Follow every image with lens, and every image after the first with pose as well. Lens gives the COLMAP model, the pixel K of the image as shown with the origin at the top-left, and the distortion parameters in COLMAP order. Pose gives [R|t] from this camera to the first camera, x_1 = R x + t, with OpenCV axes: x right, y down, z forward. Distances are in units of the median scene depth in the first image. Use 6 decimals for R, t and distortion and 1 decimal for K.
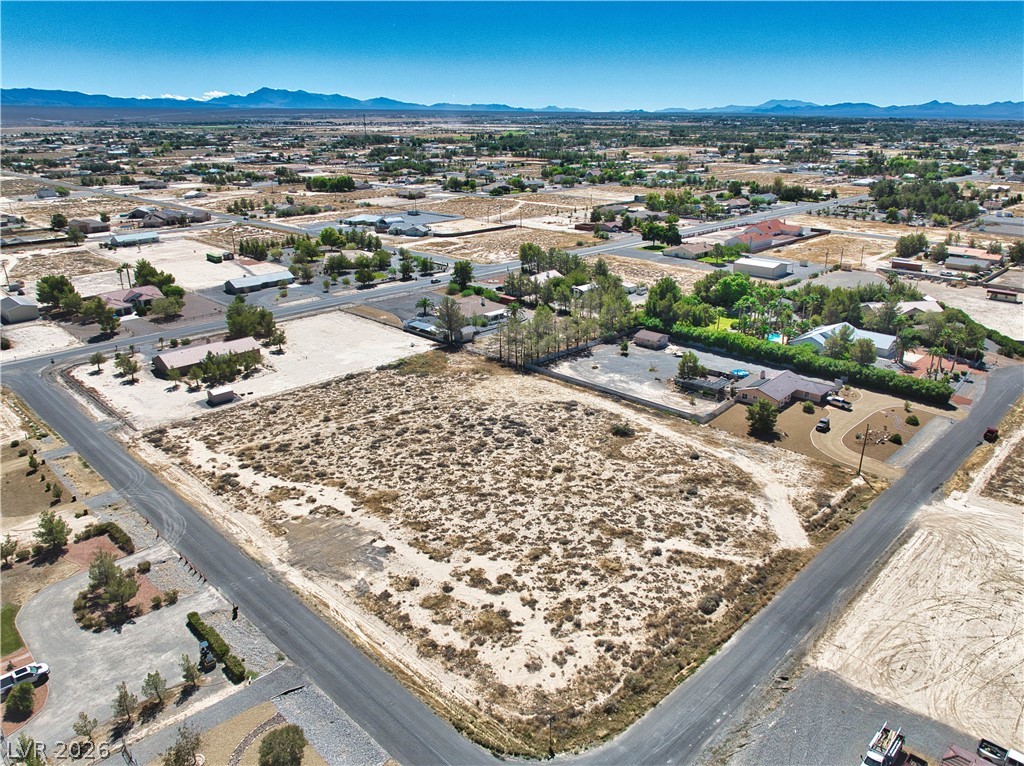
lens RADIAL K [[733.5, 0, 514.6], [0, 733.5, 404.5], [0, 0, 1]] dist [-0.039182, -0.008486]
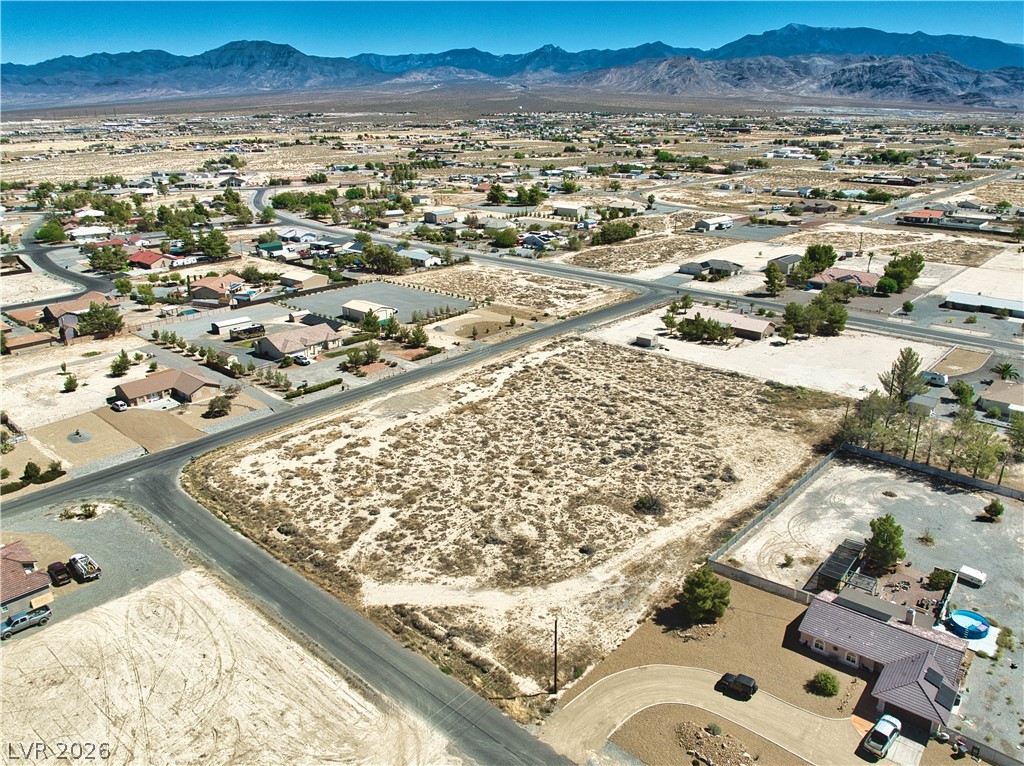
lens RADIAL K [[742.7, 0, 515.4], [0, 742.7, 384.7], [0, 0, 1]] dist [-0.044815, -0.004683]
pose [[0.049131, 0.344737, -0.937413, 1.022876], [-0.358844, 0.881972, 0.305541, -0.329173], [0.932103, 0.321374, 0.167039, 0.831016]]
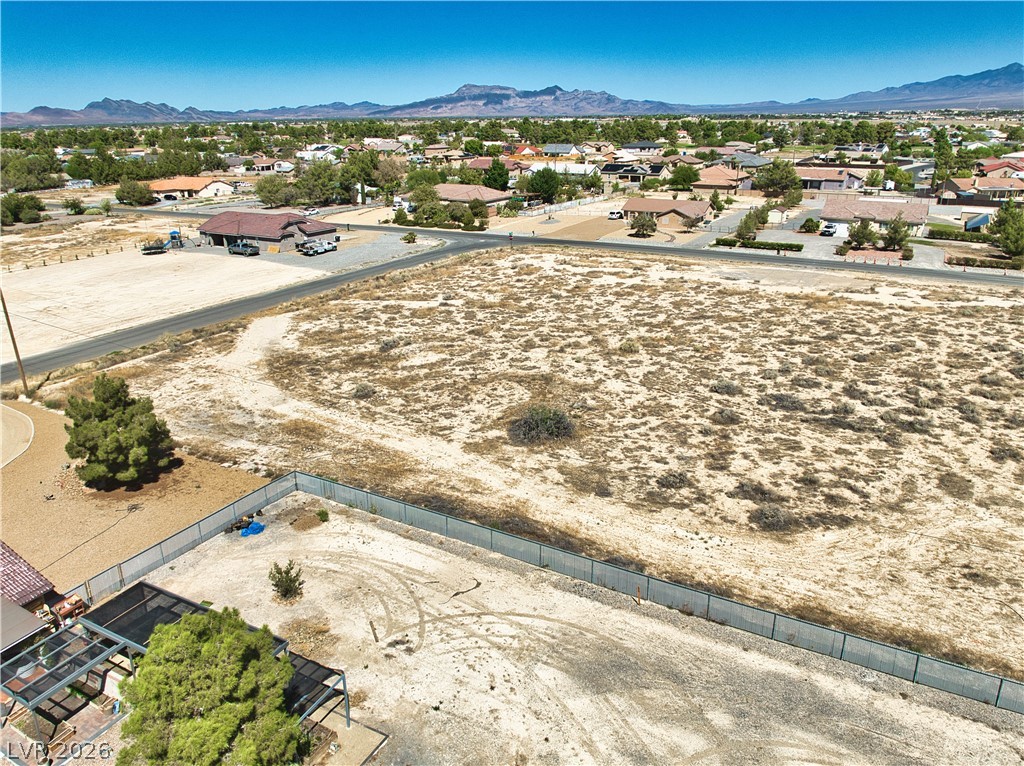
lens RADIAL K [[761.4, 0, 513.4], [0, 761.4, 358.9], [0, 0, 1]] dist [-0.042133, -0.013820]
pose [[-0.966855, 0.093579, -0.237559, 0.297592], [-0.077717, 0.778405, 0.622934, -0.269755], [0.243211, 0.620749, -0.745332, 1.515272]]
